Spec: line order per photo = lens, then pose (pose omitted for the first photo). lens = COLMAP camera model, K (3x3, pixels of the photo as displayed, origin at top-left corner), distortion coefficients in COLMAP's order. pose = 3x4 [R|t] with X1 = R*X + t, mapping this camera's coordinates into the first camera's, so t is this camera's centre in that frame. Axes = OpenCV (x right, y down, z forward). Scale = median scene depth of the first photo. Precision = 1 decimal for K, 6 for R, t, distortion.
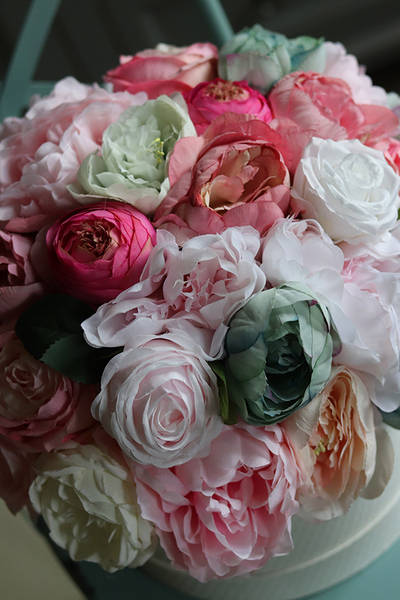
lens RADIAL K [[1421.6, 0, 200.0], [0, 1421.6, 300.0], [0, 0, 1]] dist [0.020918, -0.094603]
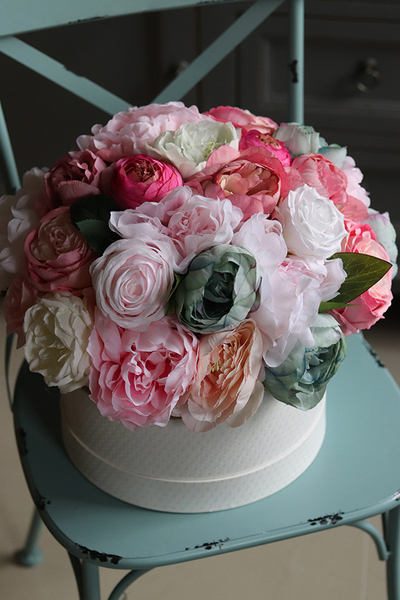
lens RADIAL K [[1421.6, 0, 200.0], [0, 1421.6, 300.0], [0, 0, 1]] dist [0.020918, -0.094603]
pose [[0.890837, 0.439303, -0.115851, 0.210548], [-0.453969, 0.870771, -0.188864, 0.330290], [0.017912, 0.220840, 0.975146, -0.443448]]
